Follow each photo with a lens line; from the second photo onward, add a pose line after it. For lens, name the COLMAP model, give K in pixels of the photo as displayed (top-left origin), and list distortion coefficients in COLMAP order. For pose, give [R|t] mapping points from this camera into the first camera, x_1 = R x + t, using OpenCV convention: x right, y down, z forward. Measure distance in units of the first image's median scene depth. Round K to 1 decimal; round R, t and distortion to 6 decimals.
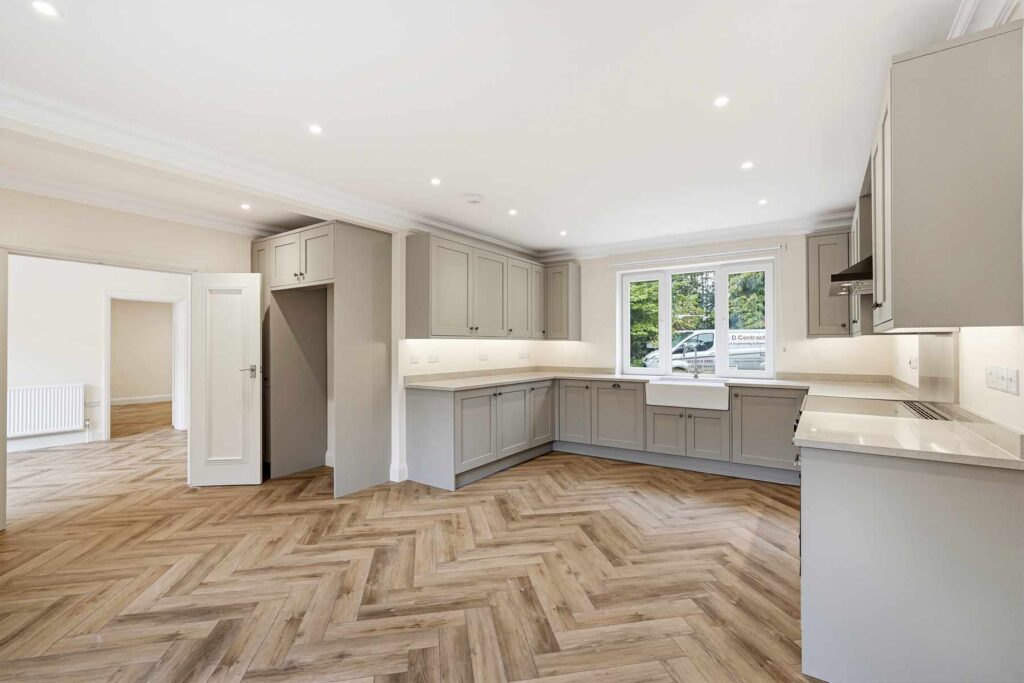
lens RADIAL K [[449.5, 0, 512.0], [0, 449.5, 341.5], [0, 0, 1]] dist [-0.001088, 0.000255]
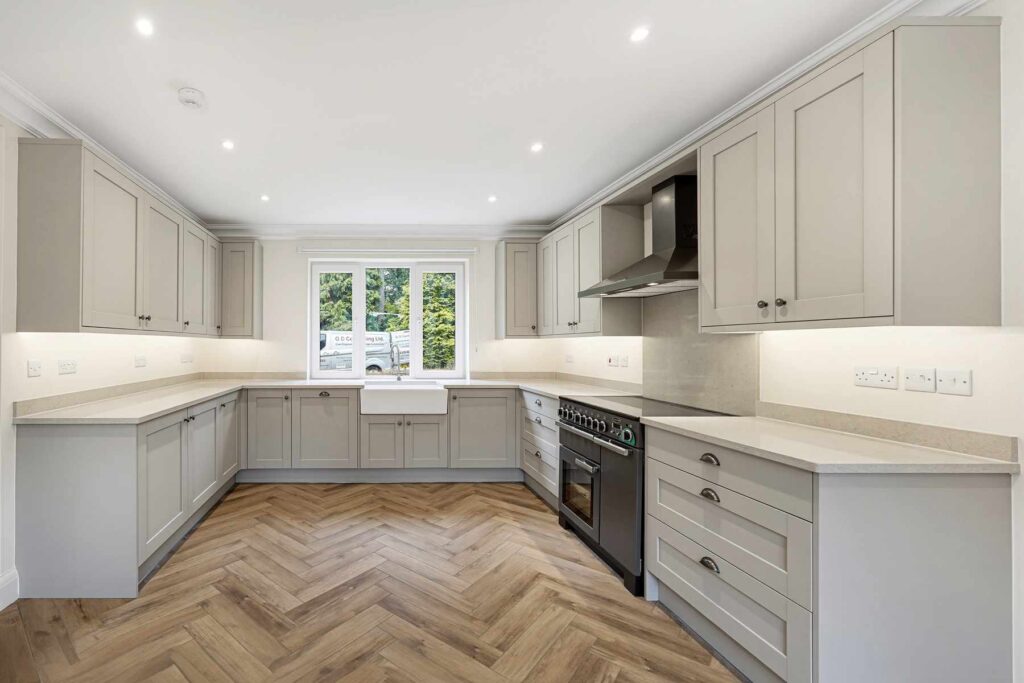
lens RADIAL K [[439.9, 0, 371.7], [0, 439.9, 340.9], [0, 0, 1]] dist [0.001787, 0.000196]
pose [[0.823007, 0.008396, 0.567970, -0.180956], [-0.007162, 0.999965, -0.004405, 0.004062], [-0.567987, -0.000442, 0.823038, 0.322224]]
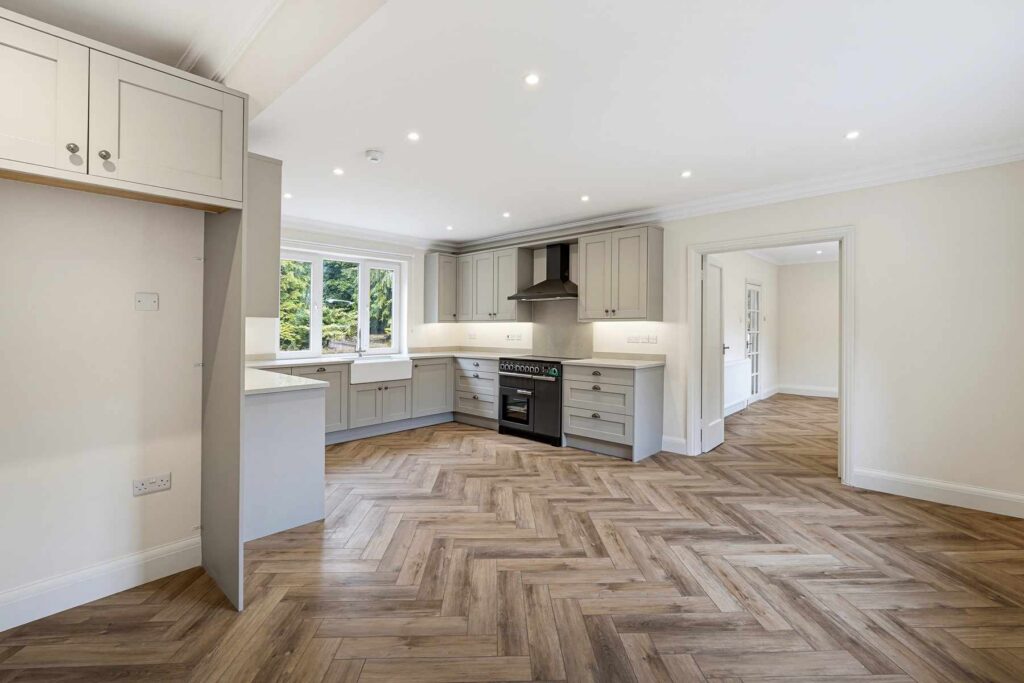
lens RADIAL K [[446.6, 0, 516.3], [0, 446.6, 329.2], [0, 0, 1]] dist [-0.000781, -0.000009]
pose [[0.158006, -0.001700, 0.987437, -0.733846], [-0.008264, 0.999961, 0.003044, 0.006308], [-0.987403, -0.008642, 0.157986, 0.501075]]
